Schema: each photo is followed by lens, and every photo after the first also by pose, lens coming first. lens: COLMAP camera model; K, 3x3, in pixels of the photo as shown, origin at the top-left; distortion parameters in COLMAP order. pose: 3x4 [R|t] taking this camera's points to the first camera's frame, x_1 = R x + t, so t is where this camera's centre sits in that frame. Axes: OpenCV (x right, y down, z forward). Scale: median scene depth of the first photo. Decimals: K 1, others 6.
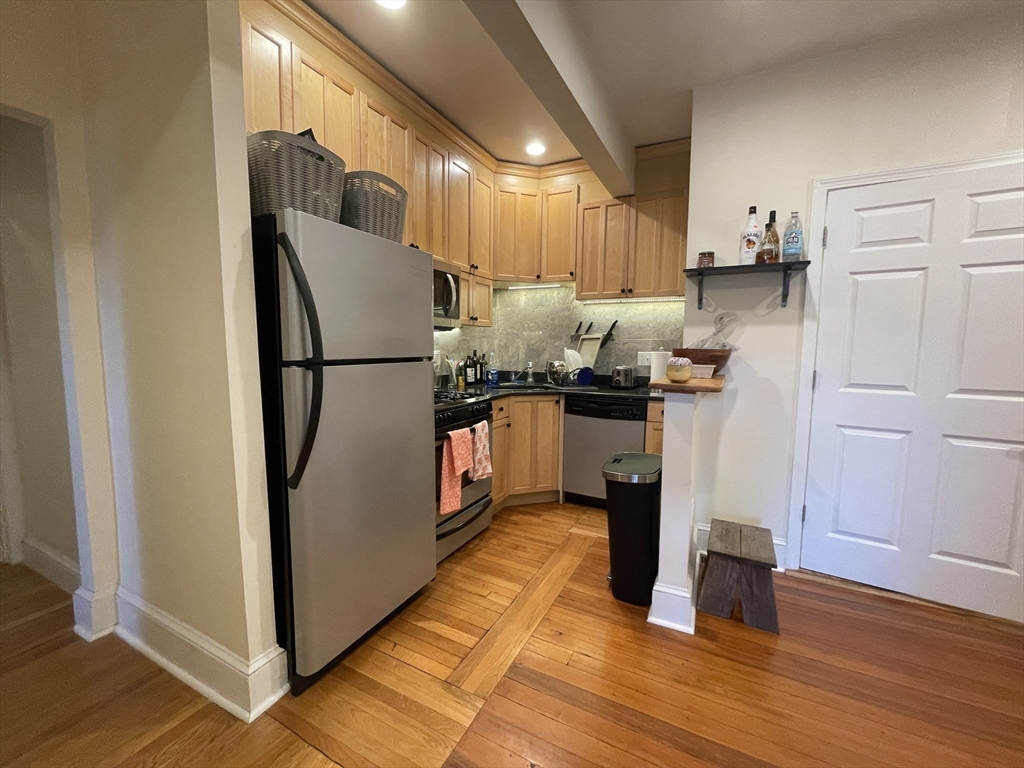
lens RADIAL K [[414.3, 0, 511.8], [0, 414.3, 382.6], [0, 0, 1]] dist [0.002033, -0.000288]
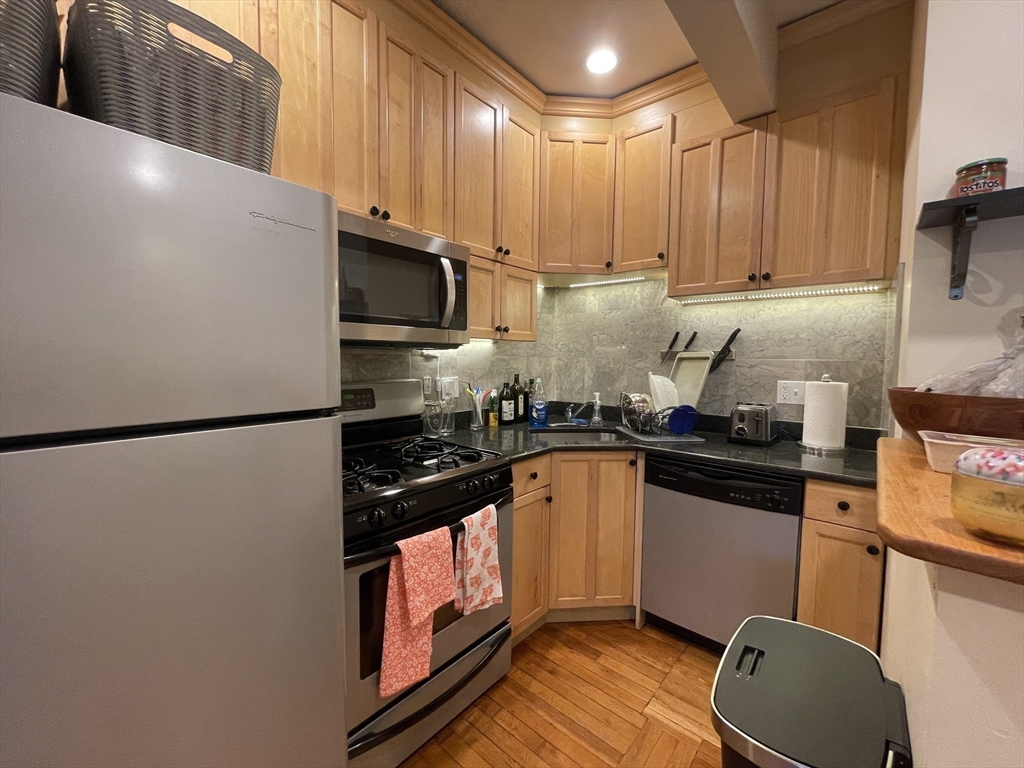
lens RADIAL K [[414.3, 0, 513.8], [0, 414.3, 383.8], [0, 0, 1]] dist [0.002033, -0.000288]
pose [[0.973063, 0.013051, -0.230168, 0.079289], [-0.019130, 0.999524, -0.024201, -0.052453], [0.229743, 0.027952, 0.972850, 0.365180]]
